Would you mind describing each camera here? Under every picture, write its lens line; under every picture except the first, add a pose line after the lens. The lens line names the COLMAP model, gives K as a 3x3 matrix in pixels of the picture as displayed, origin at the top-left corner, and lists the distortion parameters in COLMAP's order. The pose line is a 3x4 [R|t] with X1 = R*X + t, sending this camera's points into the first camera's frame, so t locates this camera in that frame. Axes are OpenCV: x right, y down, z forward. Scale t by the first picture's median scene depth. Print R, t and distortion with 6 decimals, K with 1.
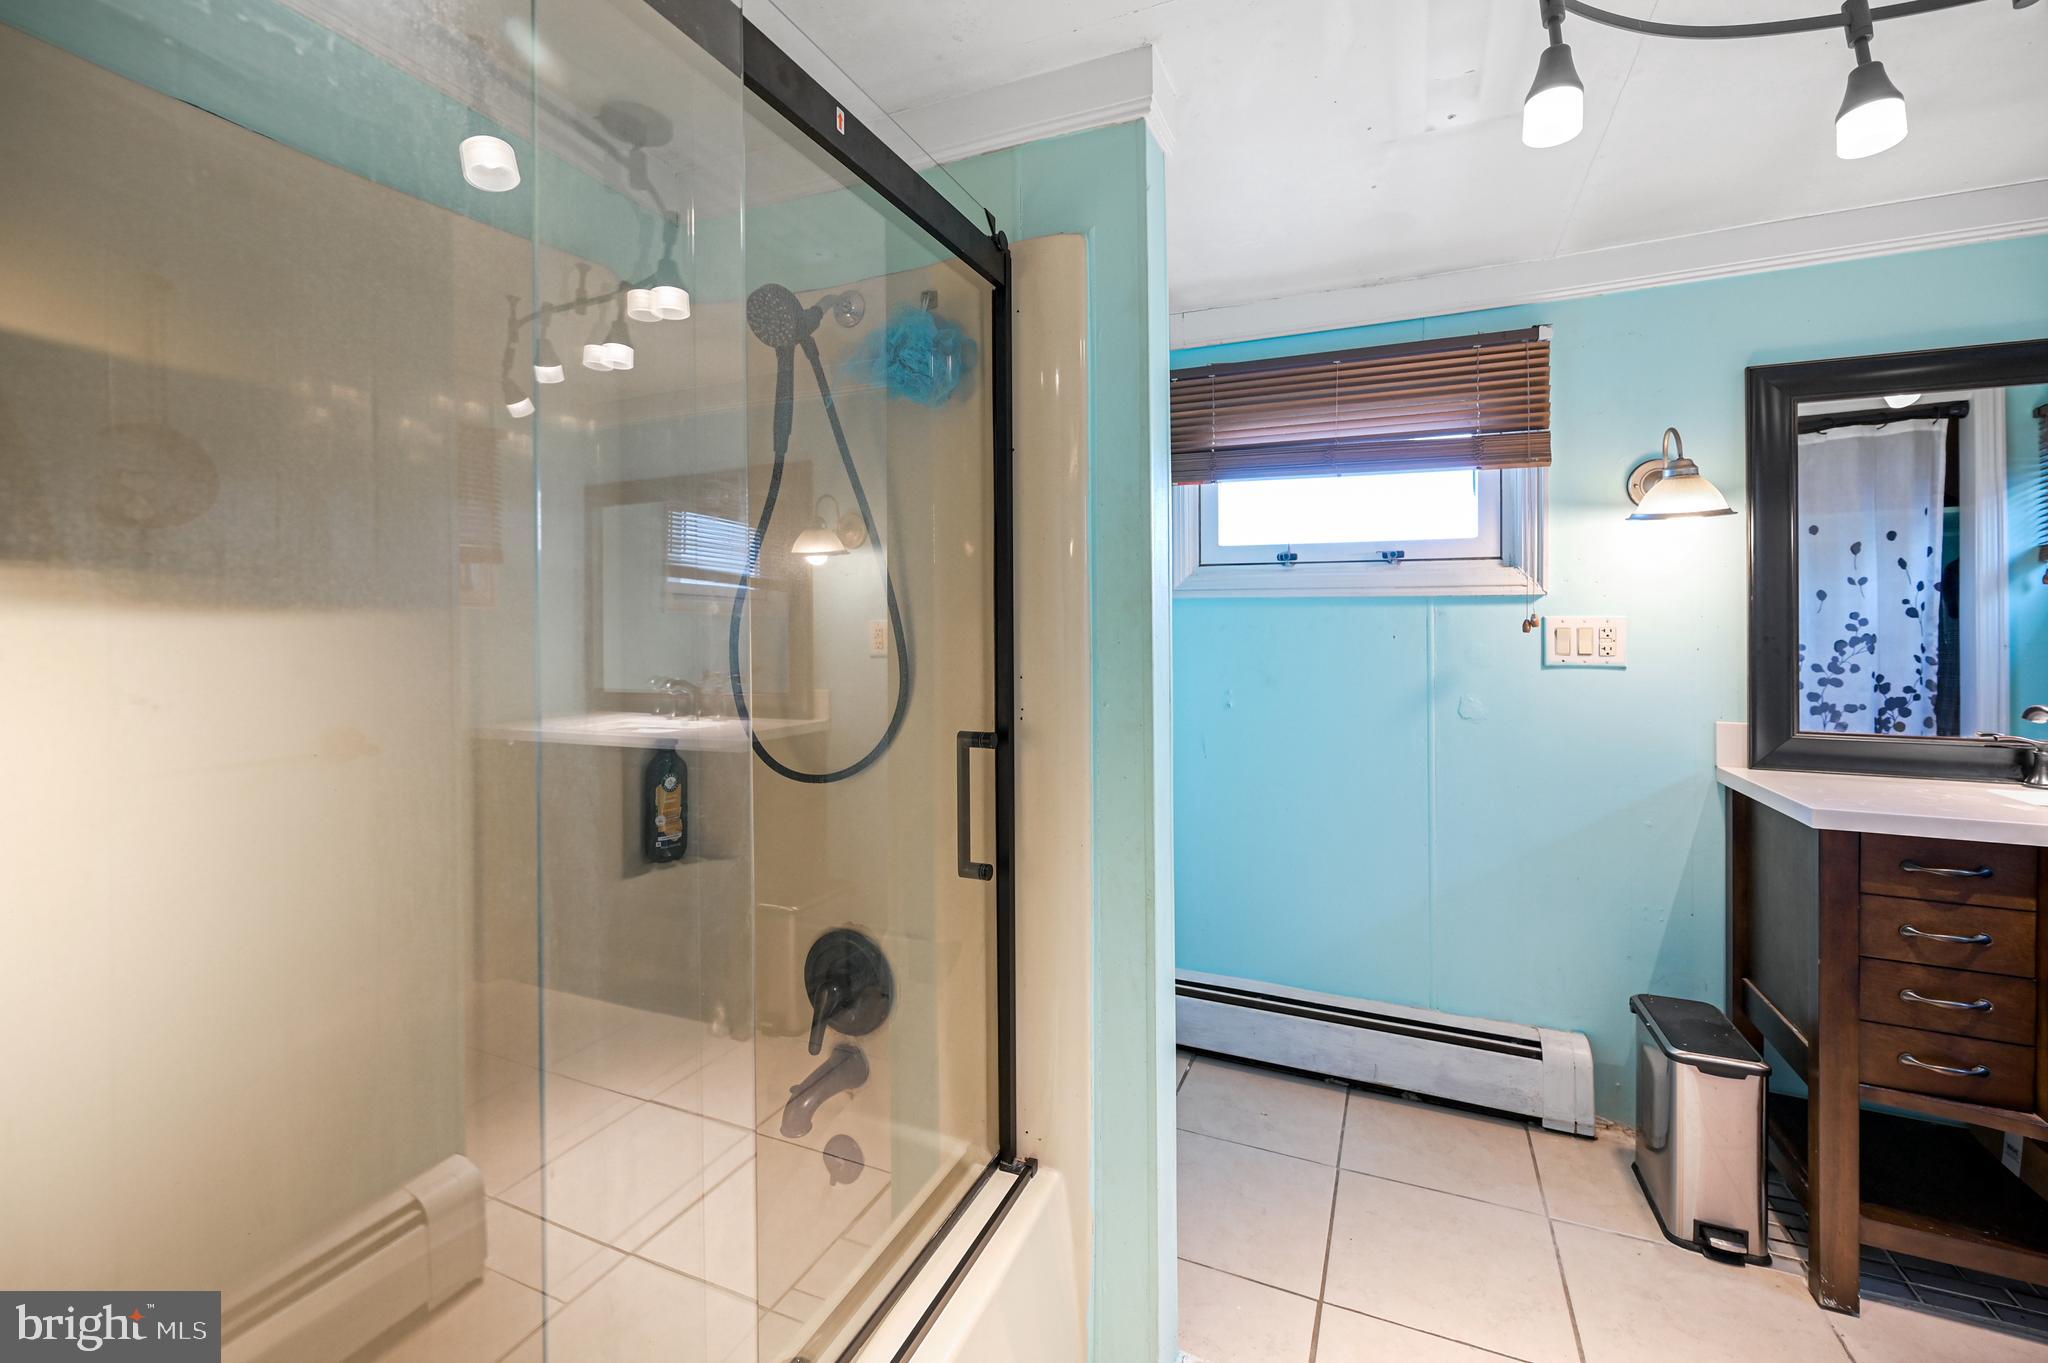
lens RADIAL K [[856.9, 0, 1028.3], [0, 856.9, 619.3], [0, 0, 1]] dist [0.000844, 0.000174]
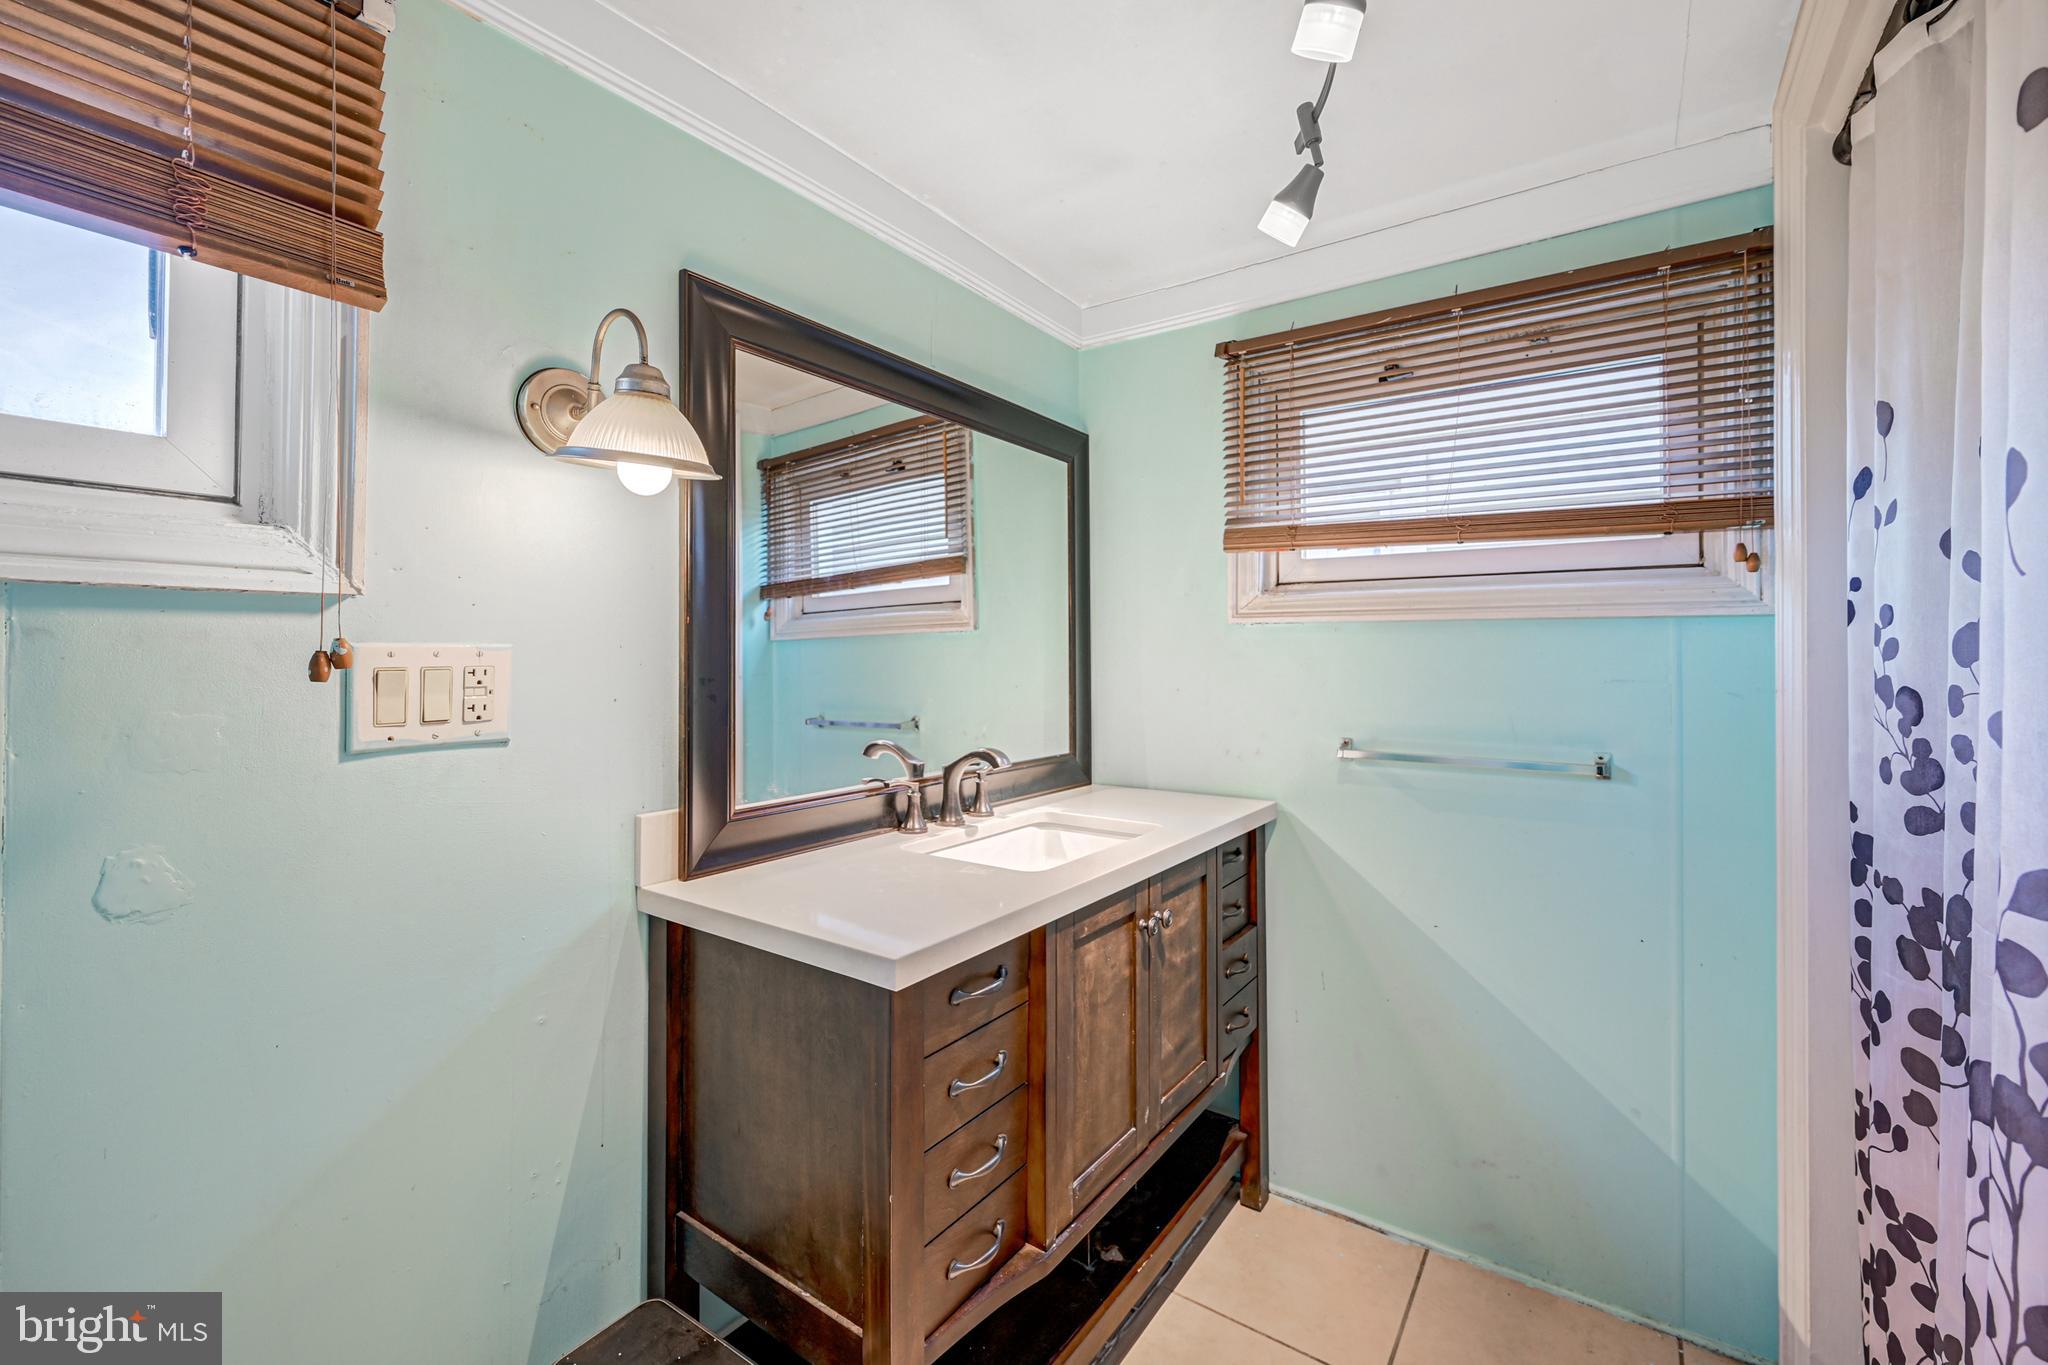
lens RADIAL K [[843.2, 0, 1022.7], [0, 843.2, 641.9], [0, 0, 1]] dist [0.000054, 0.000073]
pose [[0.205965, 0.015514, 0.978436, 0.243562], [-0.005715, 0.999876, -0.014651, 0.000235], [-0.978543, -0.002574, 0.206028, 0.569903]]
